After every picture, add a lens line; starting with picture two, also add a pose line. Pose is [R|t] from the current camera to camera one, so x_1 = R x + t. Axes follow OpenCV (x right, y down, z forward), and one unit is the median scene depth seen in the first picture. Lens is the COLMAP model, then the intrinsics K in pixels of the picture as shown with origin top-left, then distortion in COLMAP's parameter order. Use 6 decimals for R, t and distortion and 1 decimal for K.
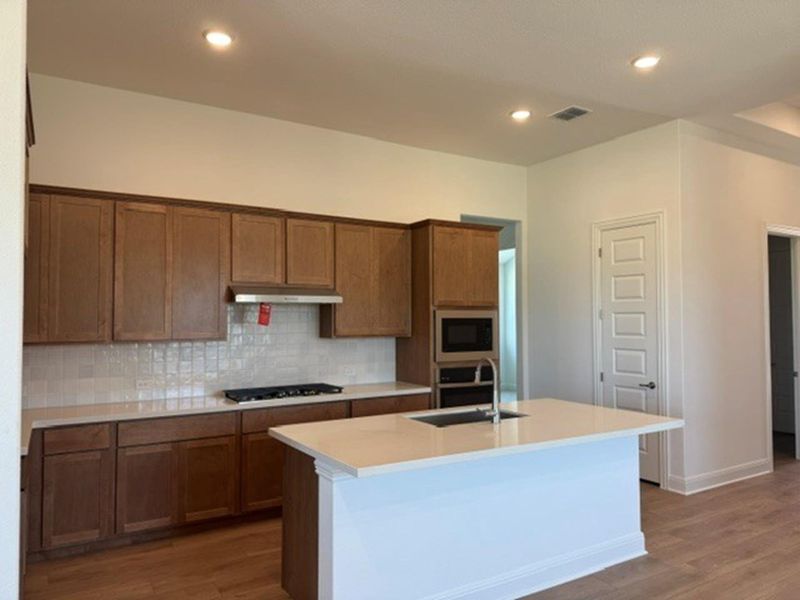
lens RADIAL K [[559.7, 0, 400.0], [0, 559.7, 300.0], [0, 0, 1]] dist [0.078272, -0.093443]
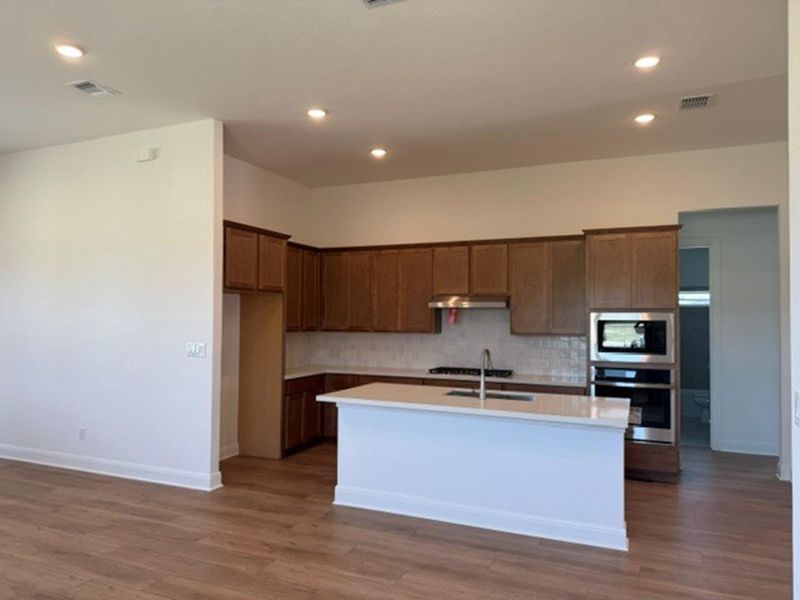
lens RADIAL K [[559.7, 0, 400.0], [0, 559.7, 300.0], [0, 0, 1]] dist [0.078272, -0.093443]
pose [[0.588241, -0.018800, -0.808467, 0.770922], [0.025525, 0.999663, -0.004674, -0.011103], [0.808283, -0.017886, 0.588523, 0.047702]]
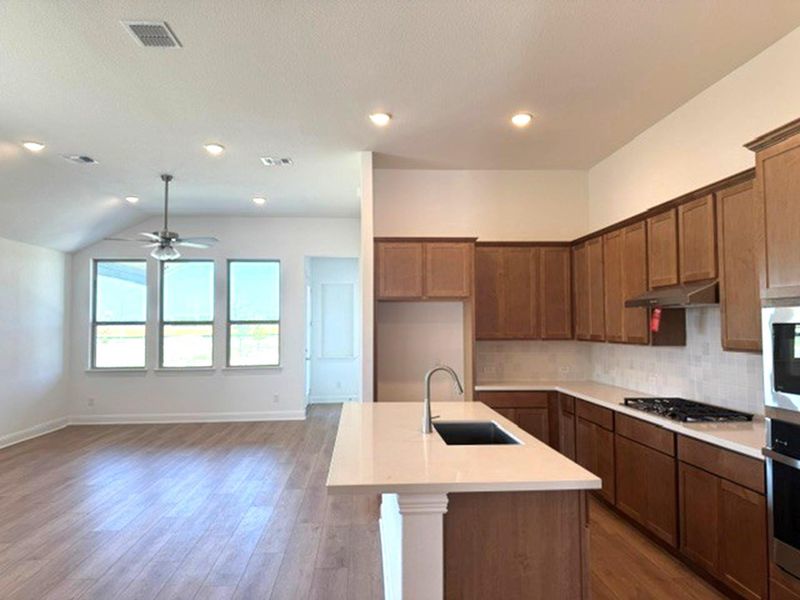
lens RADIAL K [[559.7, 0, 400.0], [0, 559.7, 300.0], [0, 0, 1]] dist [0.078272, -0.093443]
pose [[-0.453569, -0.035902, -0.890498, 0.732912], [0.044297, 0.997045, -0.062760, 0.030755], [0.890120, -0.067912, -0.450638, 0.978955]]
